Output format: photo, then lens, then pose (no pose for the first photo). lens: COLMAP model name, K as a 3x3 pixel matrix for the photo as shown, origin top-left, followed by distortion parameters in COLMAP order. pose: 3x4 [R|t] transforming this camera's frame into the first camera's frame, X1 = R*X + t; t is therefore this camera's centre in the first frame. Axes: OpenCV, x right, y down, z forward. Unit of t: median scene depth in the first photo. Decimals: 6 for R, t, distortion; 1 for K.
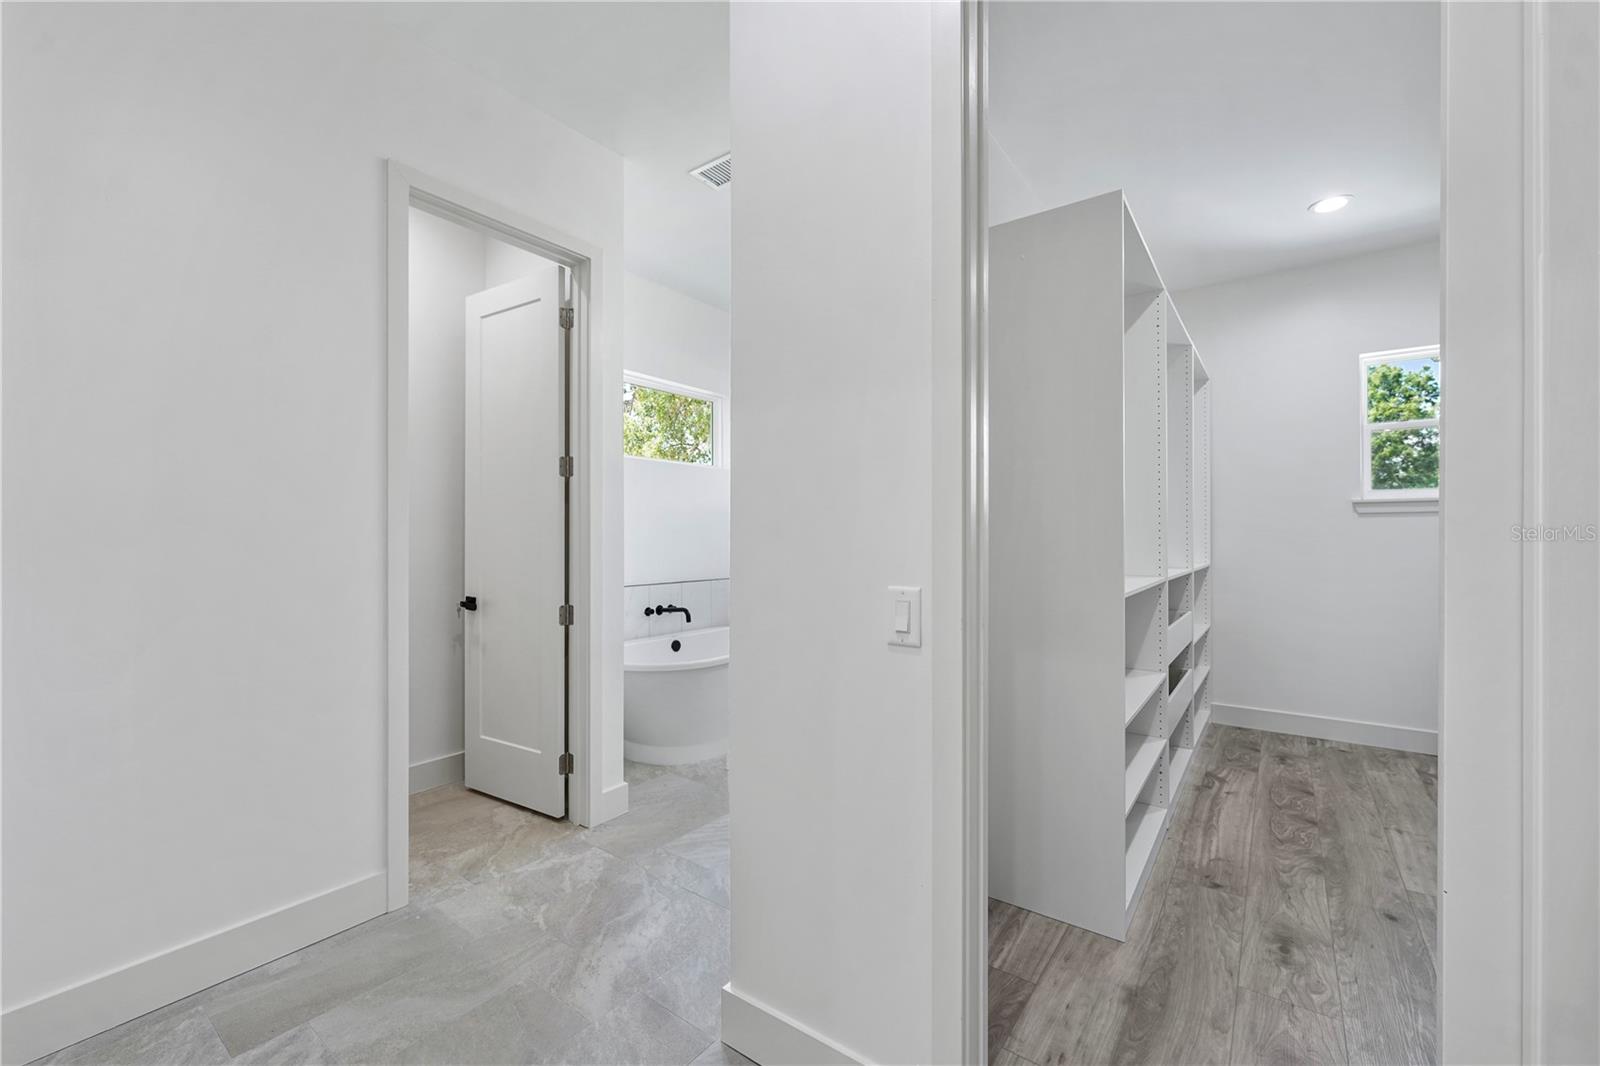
lens RADIAL K [[652.0, 0, 799.8], [0, 652.0, 535.6], [0, 0, 1]] dist [0.001370, 0.000058]
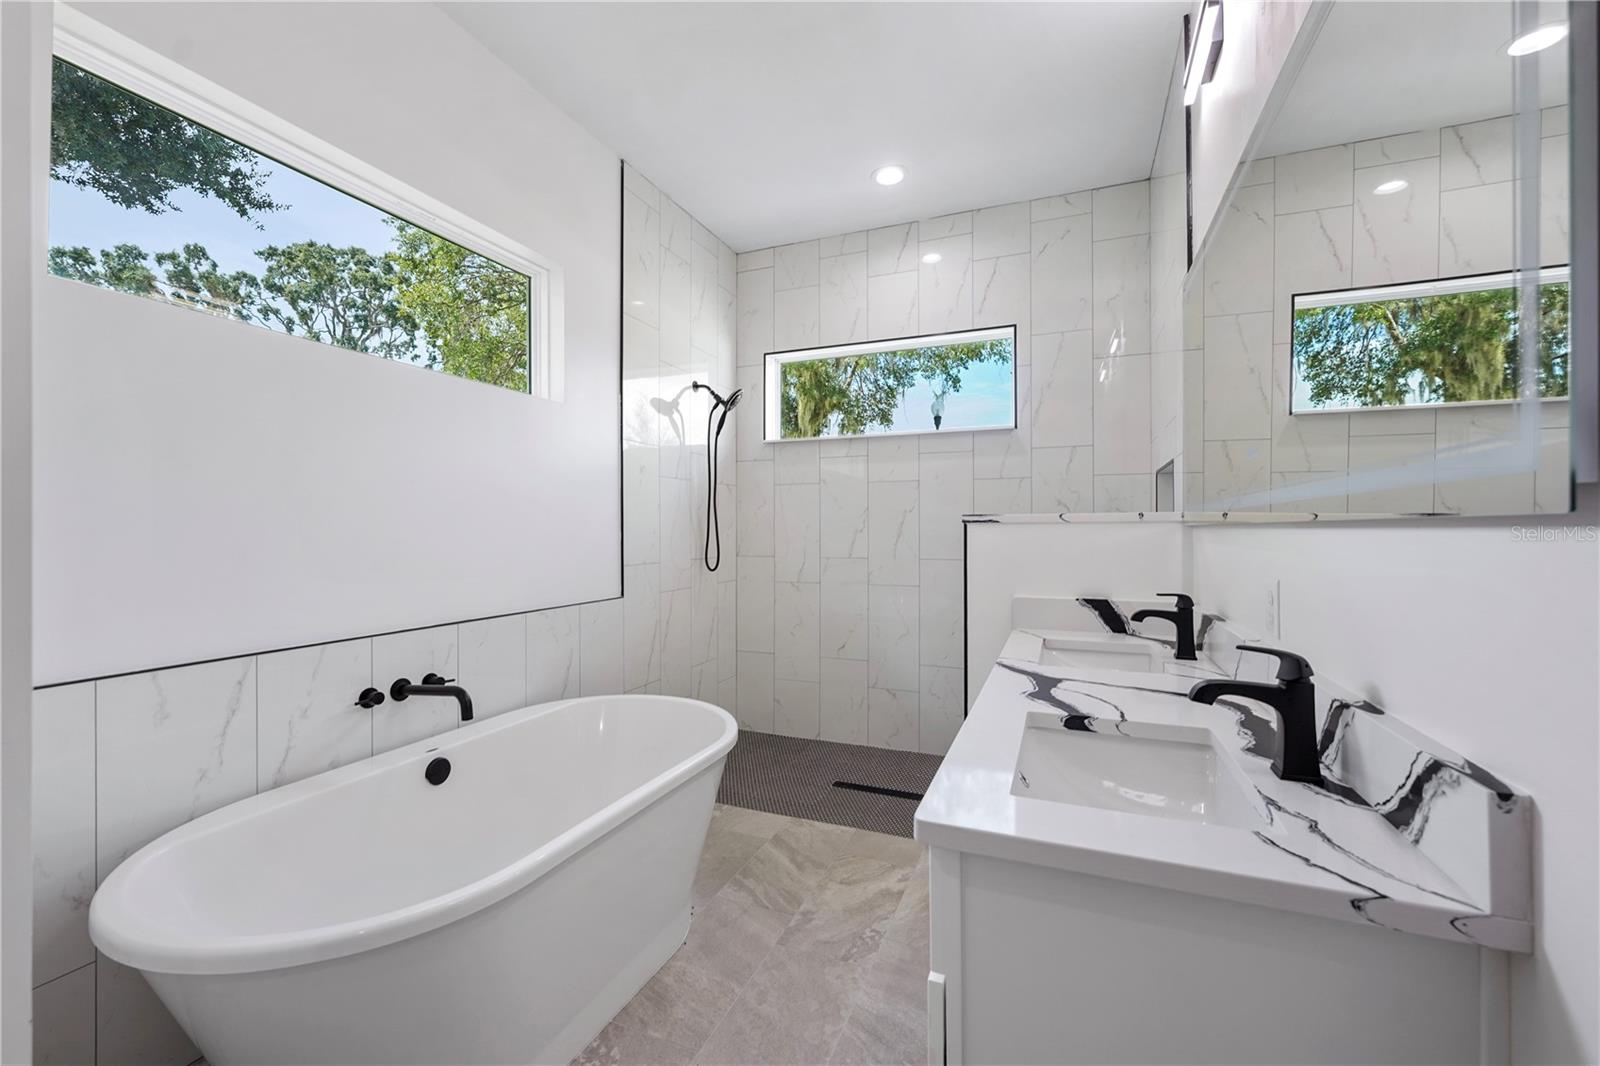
lens RADIAL K [[652.0, 0, 802.6], [0, 652.0, 535.6], [0, 0, 1]] dist [0.001370, 0.000058]
pose [[0.968898, 0.003572, 0.247436, -0.059405], [-0.003184, 0.999993, -0.001967, 0.007217], [-0.247441, 0.001118, 0.968902, 0.512336]]
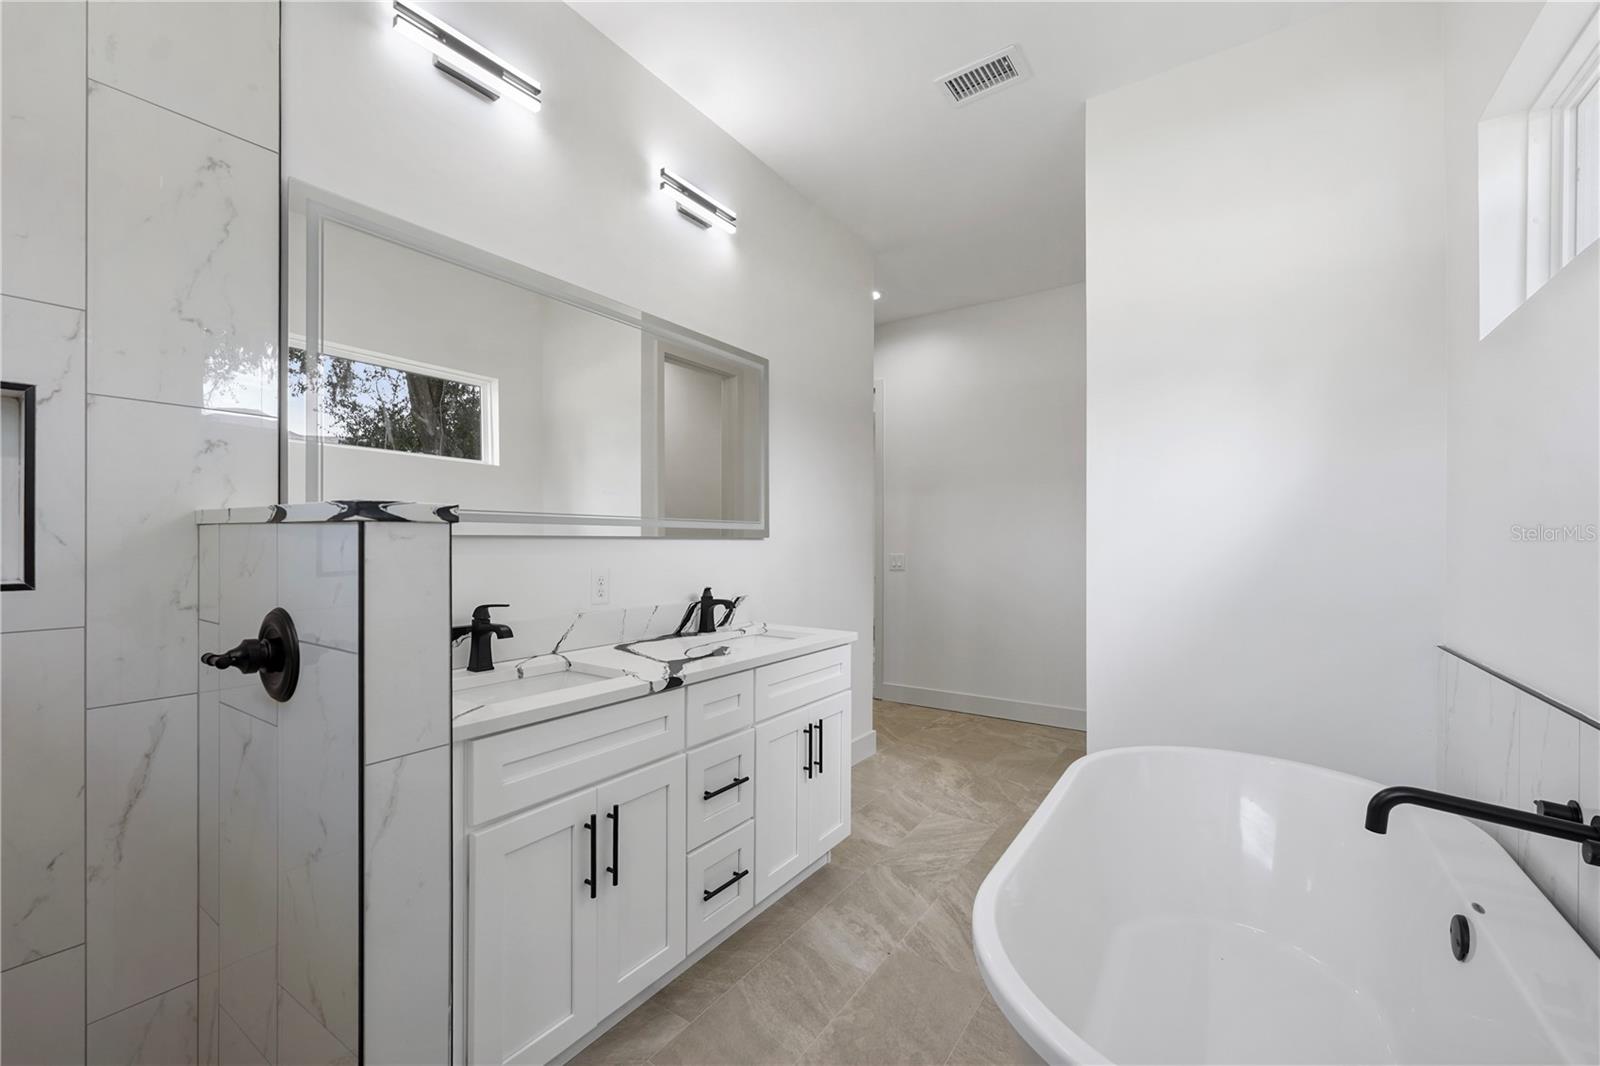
lens RADIAL K [[652.0, 0, 798.1], [0, 652.0, 538.3], [0, 0, 1]] dist [0.001370, 0.000058]
pose [[-0.999060, -0.003363, -0.043207, 0.100970], [-0.003295, 0.999993, -0.001623, 0.002108], [0.043212, -0.001479, -0.999065, 1.279309]]
